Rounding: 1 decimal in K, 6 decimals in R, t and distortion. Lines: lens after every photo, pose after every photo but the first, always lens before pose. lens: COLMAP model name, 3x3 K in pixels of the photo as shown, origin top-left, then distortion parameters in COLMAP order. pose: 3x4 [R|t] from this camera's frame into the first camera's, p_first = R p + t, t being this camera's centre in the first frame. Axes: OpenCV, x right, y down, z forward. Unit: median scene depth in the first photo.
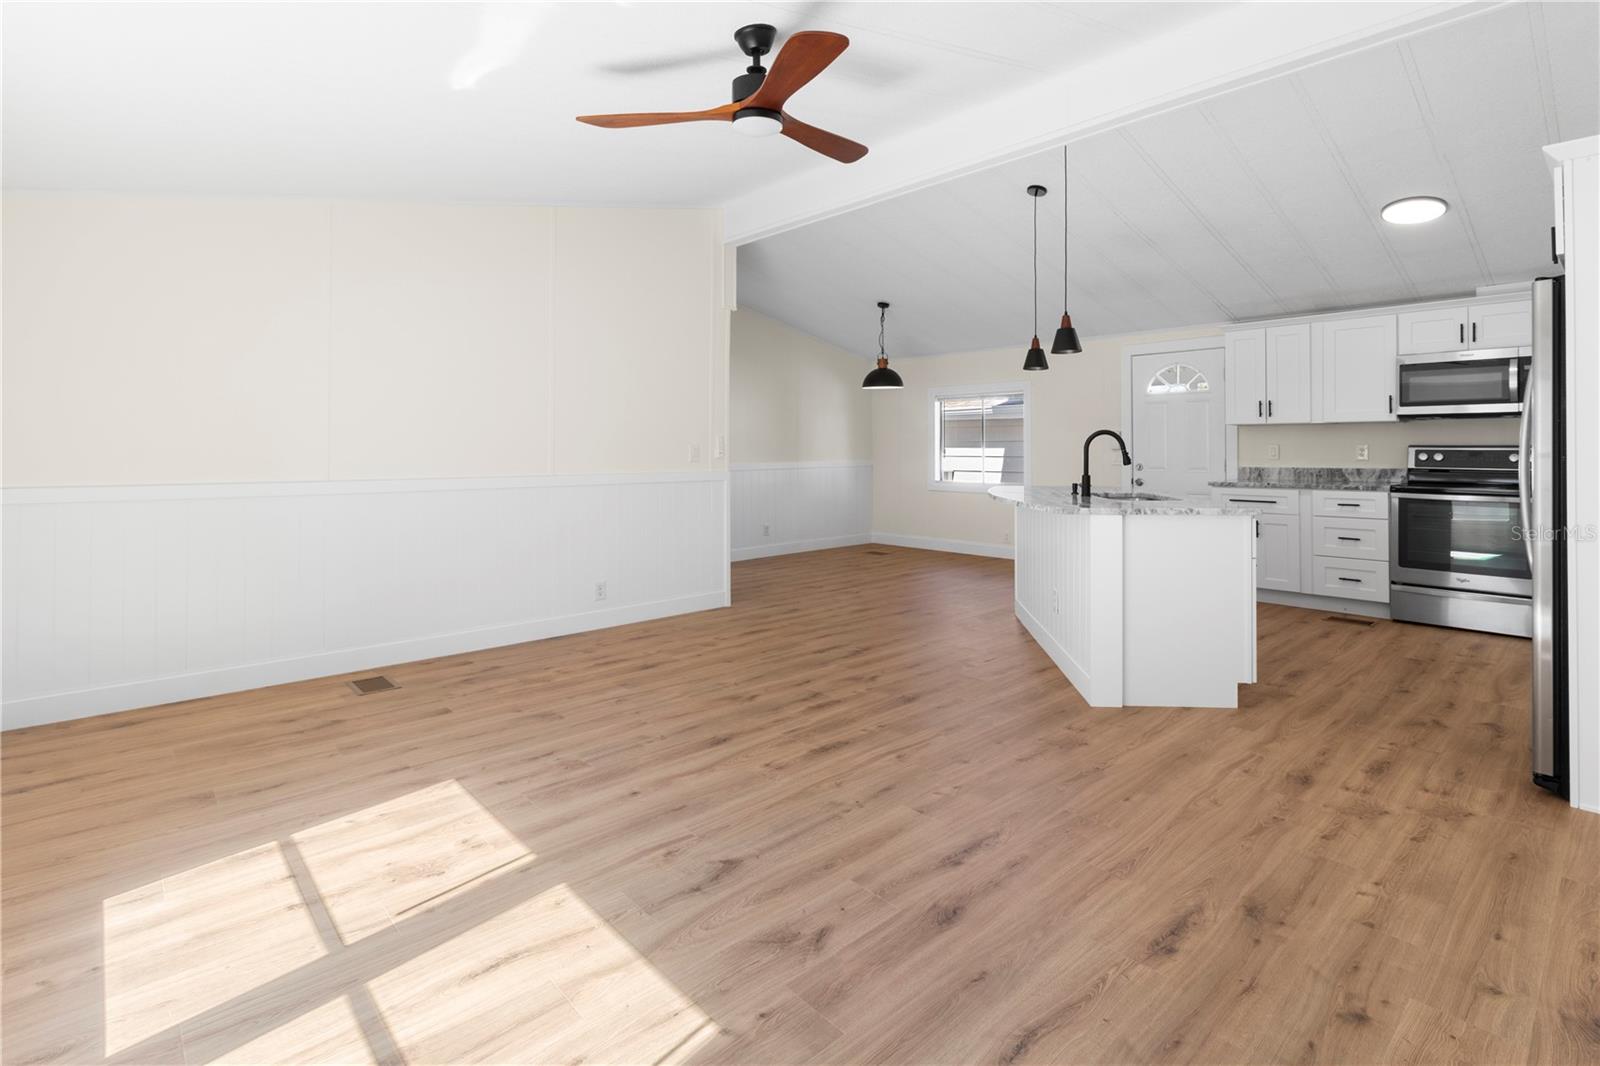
lens RADIAL K [[767.5, 0, 822.9], [0, 767.5, 446.3], [0, 0, 1]] dist [-0.000566, 0.000012]
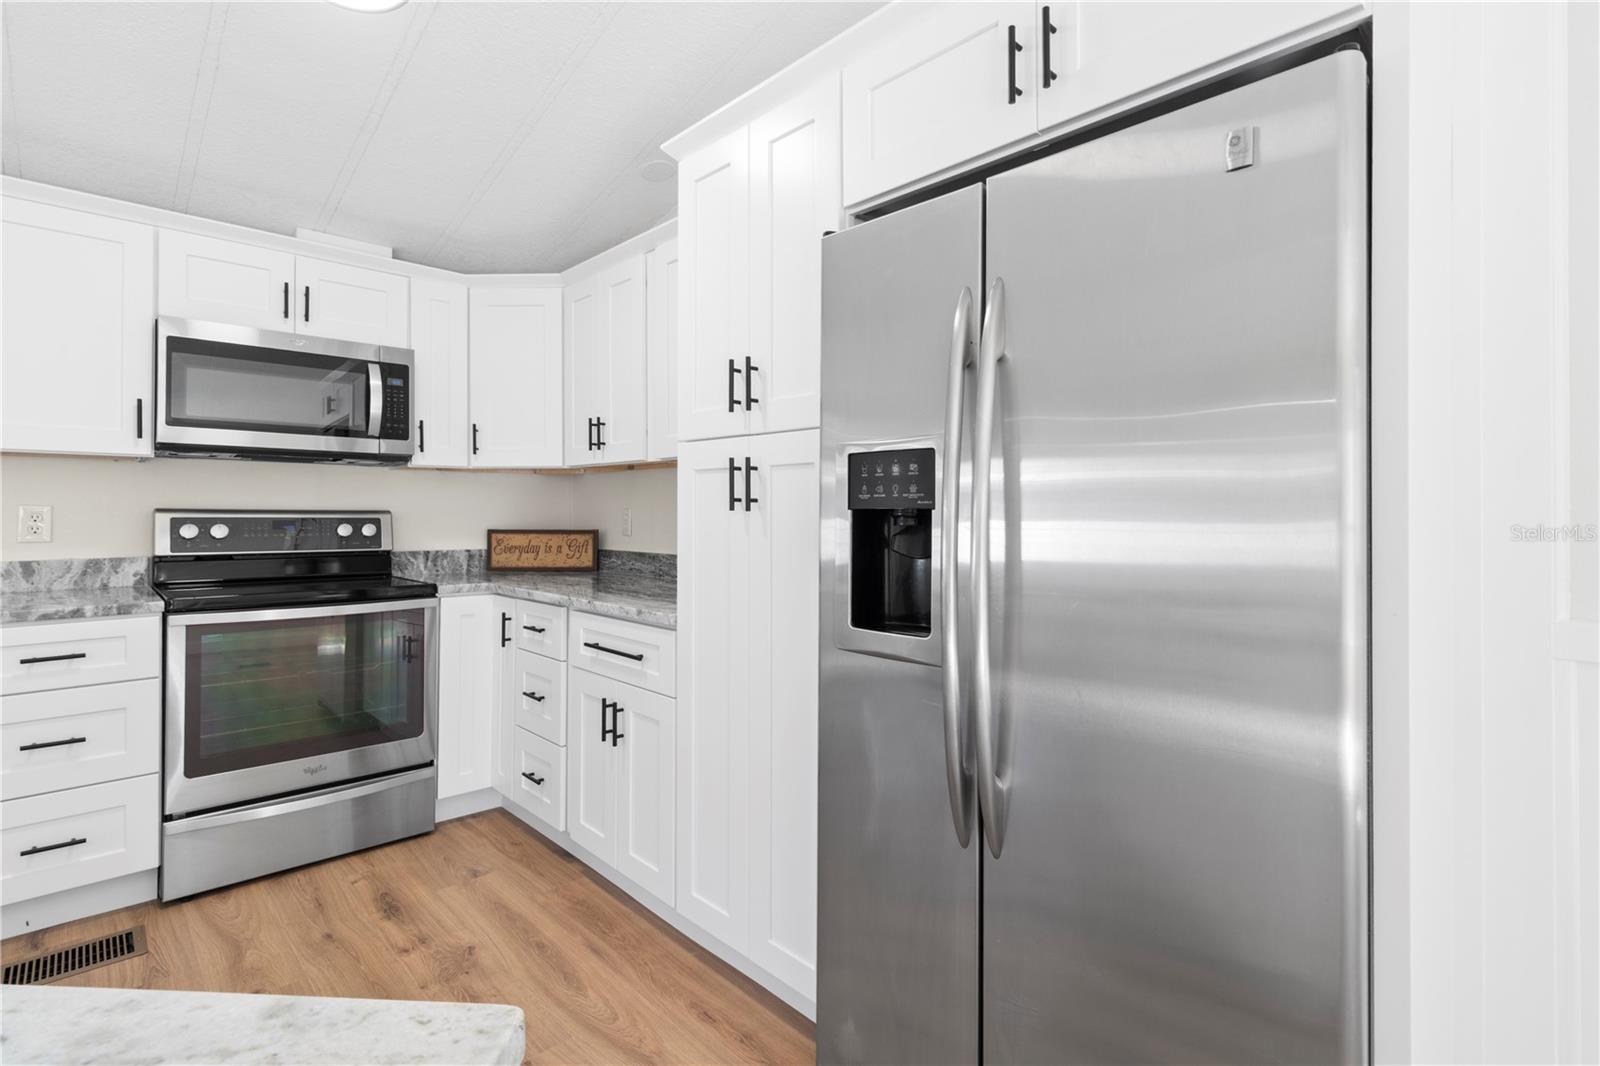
lens RADIAL K [[753.9, 0, 815.1], [0, 753.9, 505.8], [0, 0, 1]] dist [-0.000792, -0.000468]
pose [[-0.020986, 0.009992, 0.999730, 0.349575], [-0.005500, 0.999934, -0.010110, -0.000476], [-0.999765, -0.005711, -0.020930, 0.746867]]
